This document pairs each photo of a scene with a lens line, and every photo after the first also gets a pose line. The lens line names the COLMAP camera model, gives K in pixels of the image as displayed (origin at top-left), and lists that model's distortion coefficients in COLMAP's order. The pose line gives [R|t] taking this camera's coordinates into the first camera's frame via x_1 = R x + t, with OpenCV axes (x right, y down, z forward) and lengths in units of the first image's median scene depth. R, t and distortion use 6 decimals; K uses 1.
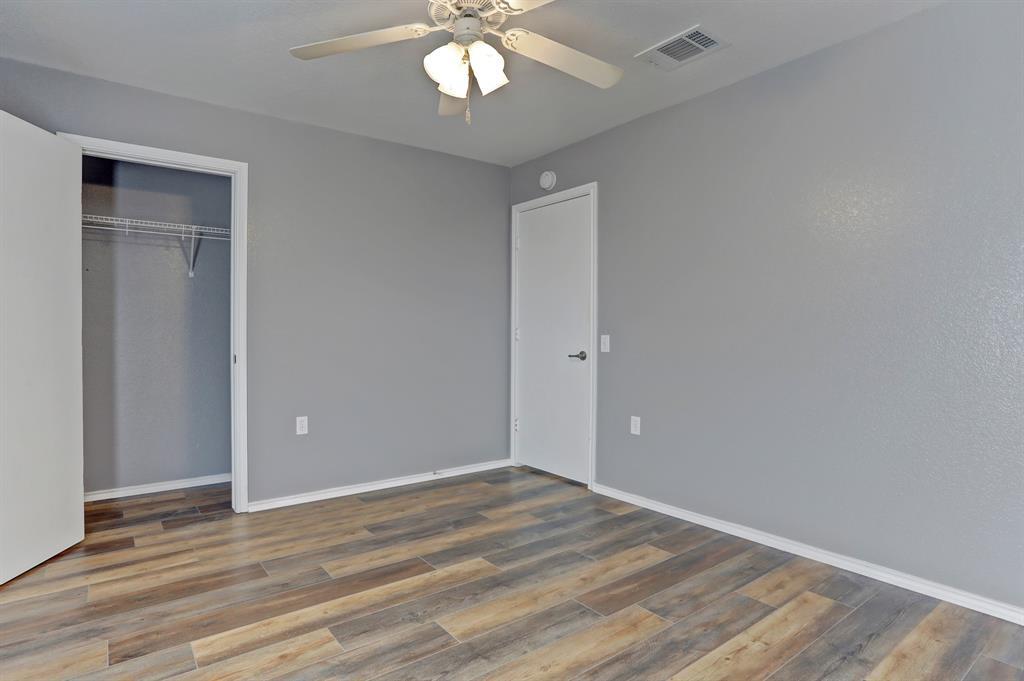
lens RADIAL K [[531.6, 0, 478.9], [0, 531.6, 335.3], [0, 0, 1]] dist [-0.057713, 0.039723]
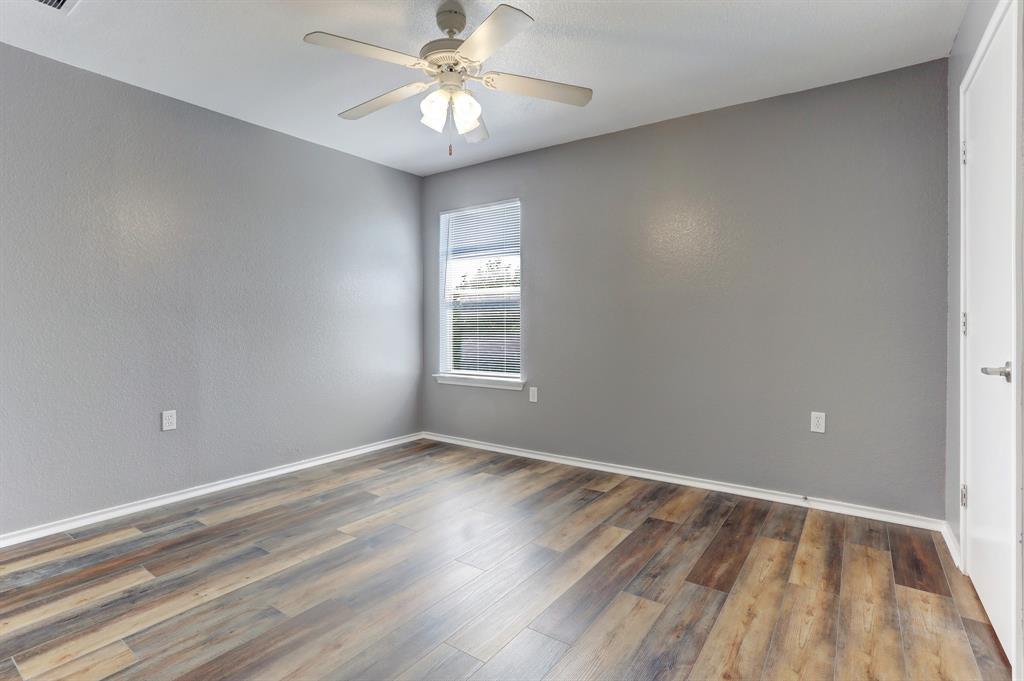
lens RADIAL K [[500.1, 0, 514.2], [0, 500.1, 327.4], [0, 0, 1]] dist [-0.063683, 0.030808]
pose [[-0.939102, 0.009798, -0.343499, 0.186240], [0.000605, 0.999639, 0.026861, -0.023964], [0.343638, 0.025018, -0.938769, 1.660500]]
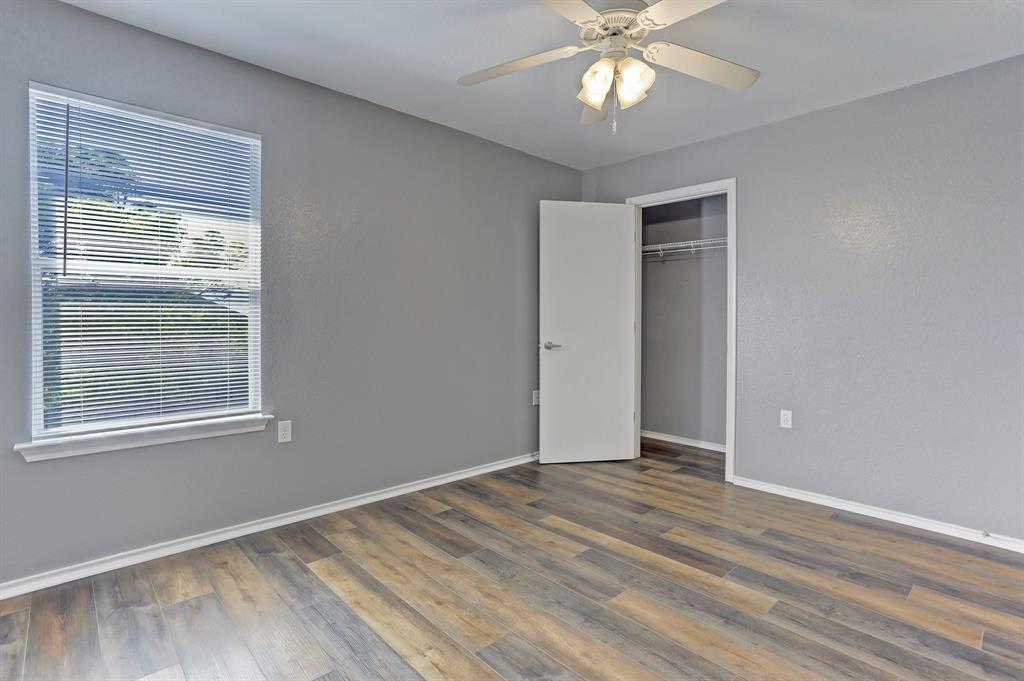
lens RADIAL K [[500.1, 0, 514.2], [0, 500.1, 327.4], [0, 0, 1]] dist [-0.063683, 0.030808]
pose [[0.136117, 0.012125, -0.990619, 0.727838], [-0.011809, 0.999874, 0.010616, -0.009633], [0.990622, 0.010253, 0.136243, 0.501528]]
